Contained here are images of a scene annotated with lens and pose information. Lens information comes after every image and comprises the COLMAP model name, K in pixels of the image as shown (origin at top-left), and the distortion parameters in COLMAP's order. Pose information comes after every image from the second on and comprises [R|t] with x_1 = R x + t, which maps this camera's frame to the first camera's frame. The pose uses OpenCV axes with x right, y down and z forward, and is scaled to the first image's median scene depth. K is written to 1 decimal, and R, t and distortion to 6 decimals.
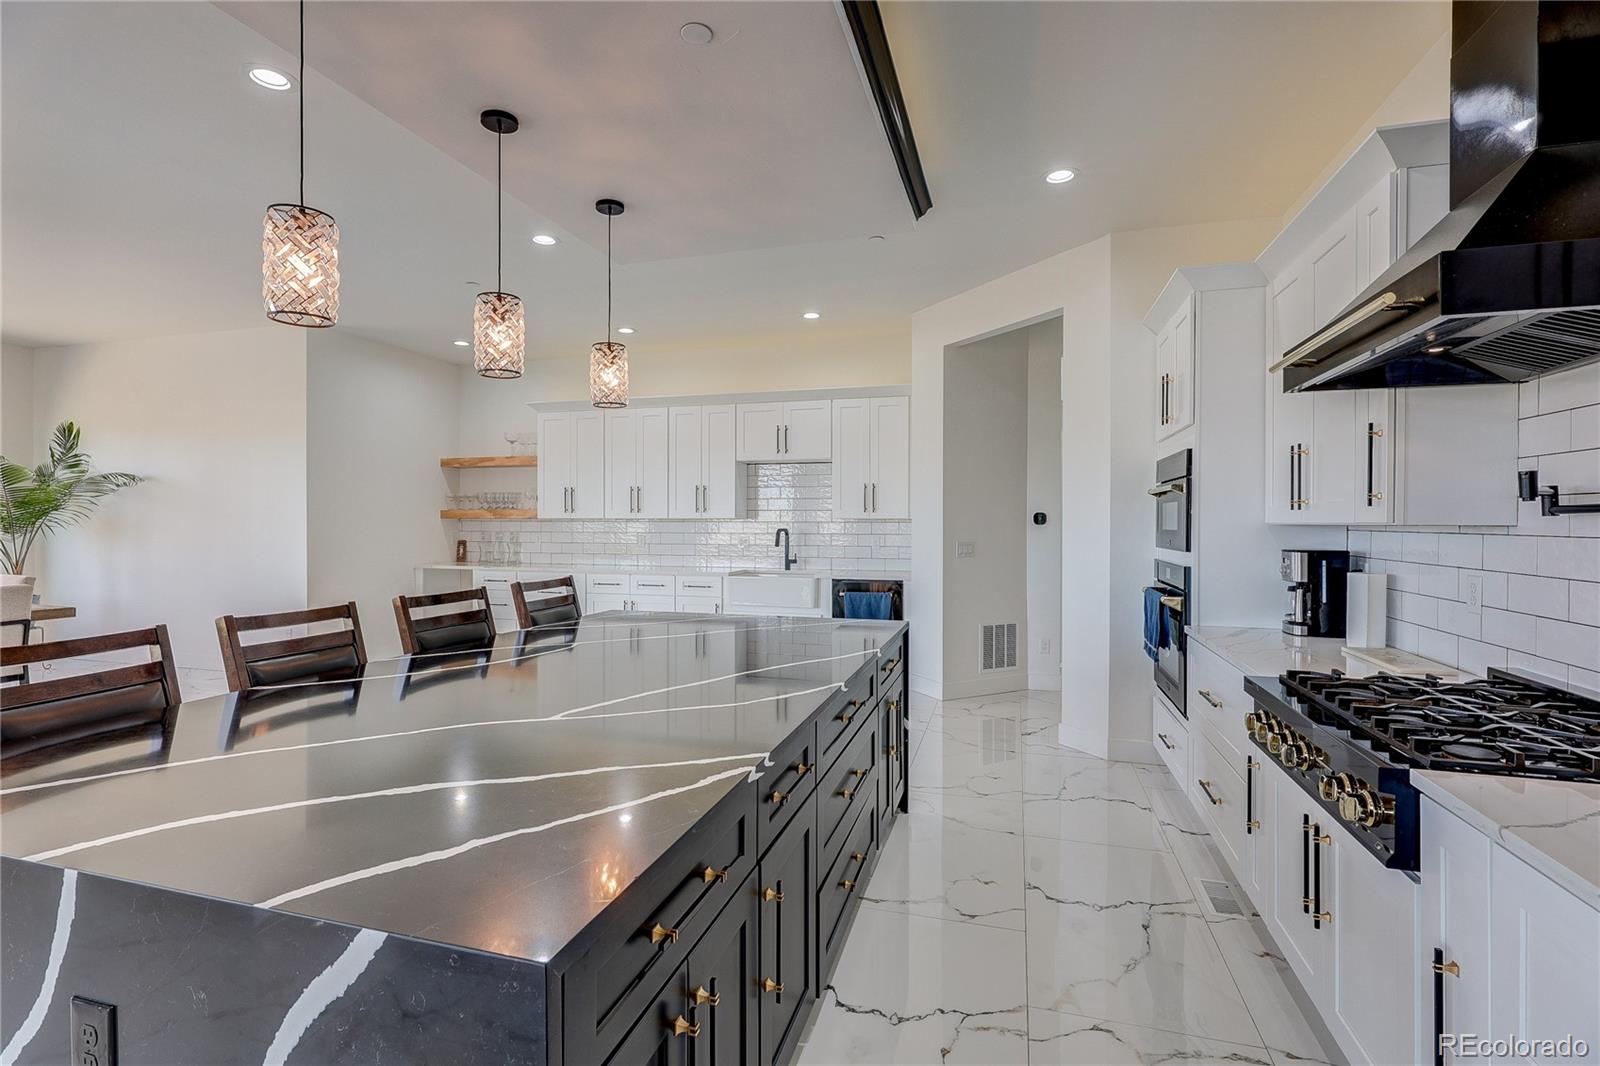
lens RADIAL K [[745.7, 0, 794.4], [0, 745.7, 525.2], [0, 0, 1]] dist [0.000926, 0.001726]
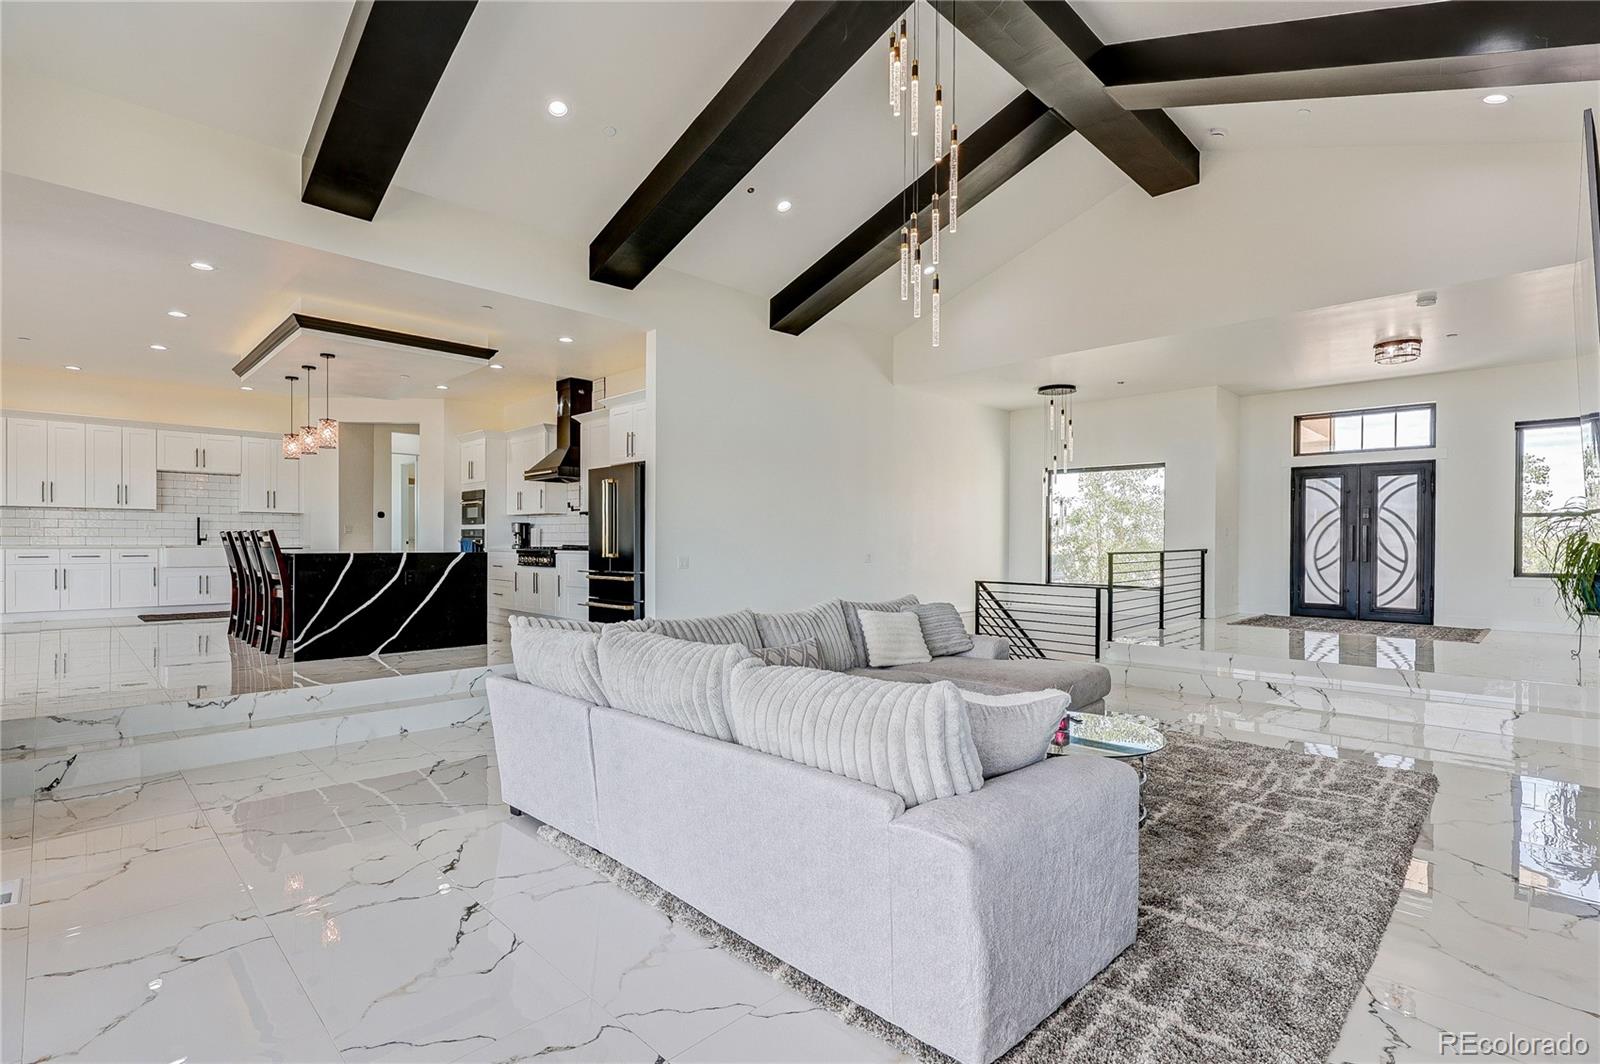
lens RADIAL K [[745.7, 0, 797.5], [0, 745.7, 538.4], [0, 0, 1]] dist [0.000926, 0.001726]
pose [[0.474168, 0.002322, 0.880432, -0.866710], [0.001124, 0.999994, -0.003242, 0.060236], [-0.880434, 0.002527, 0.474162, -0.875673]]
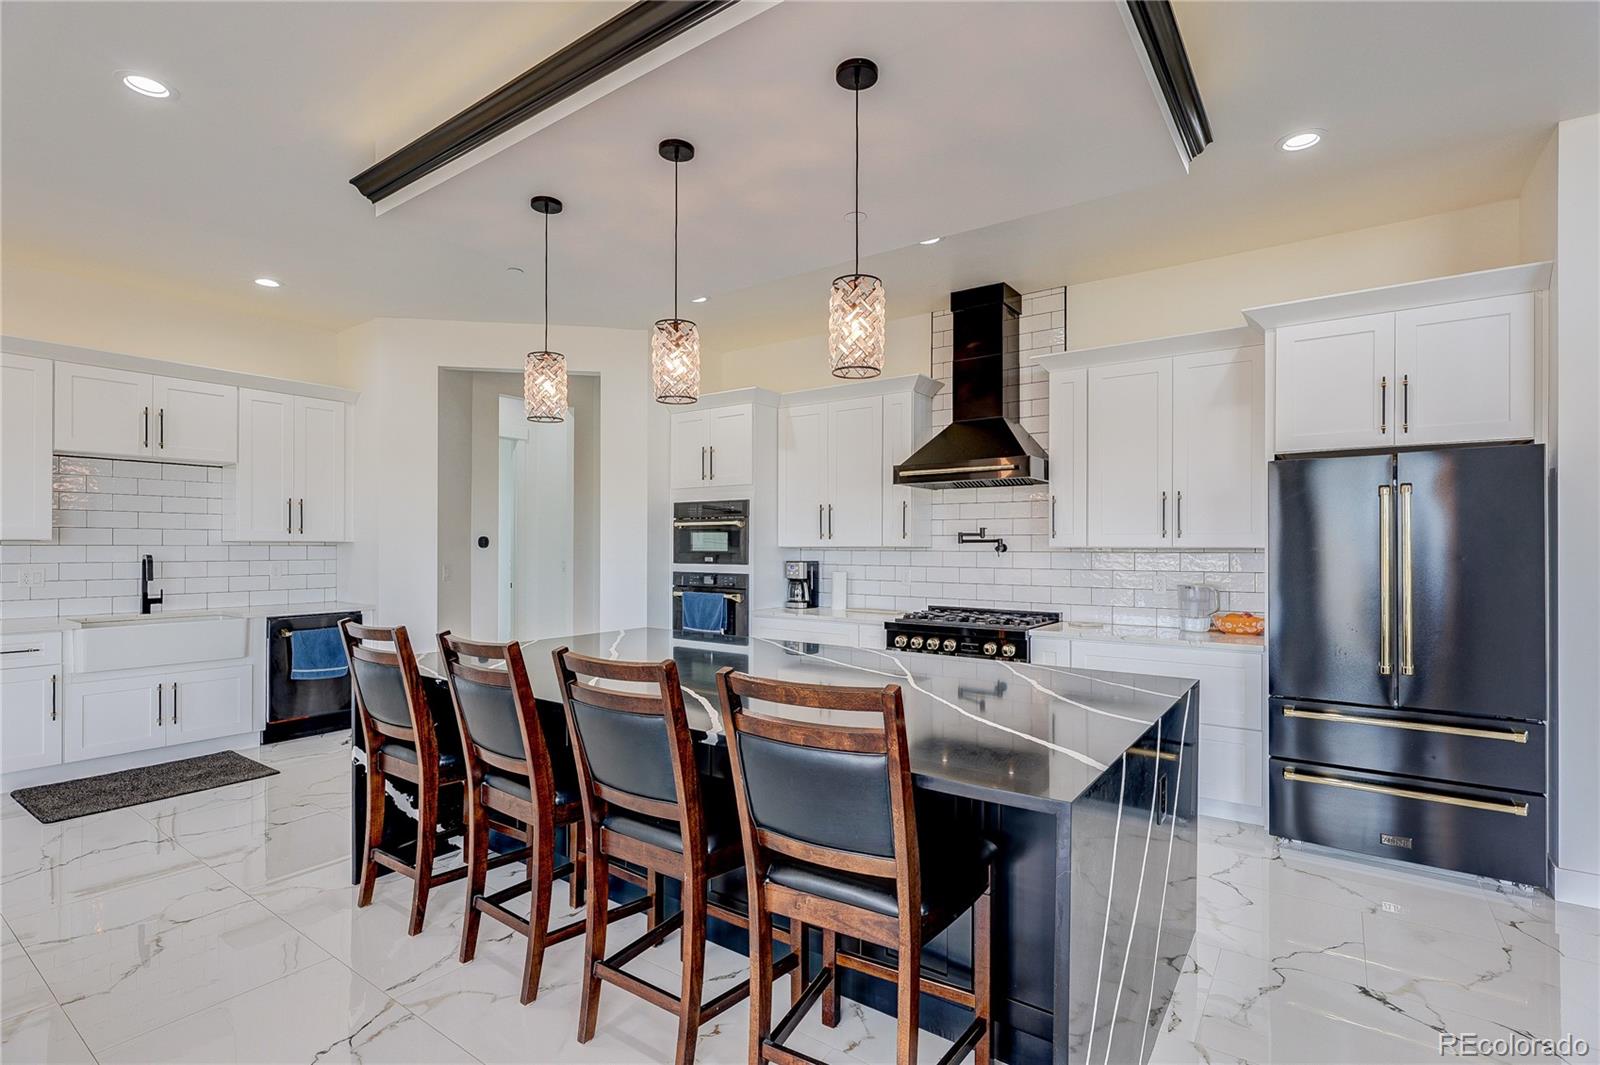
lens RADIAL K [[745.7, 0, 800.0], [0, 745.7, 538.5], [0, 0, 1]] dist [0.000926, 0.001726]
pose [[0.323603, 0.008980, 0.946150, -0.543142], [0.003342, 0.999938, -0.010634, -0.001430], [-0.946187, 0.006603, 0.323553, 0.217802]]
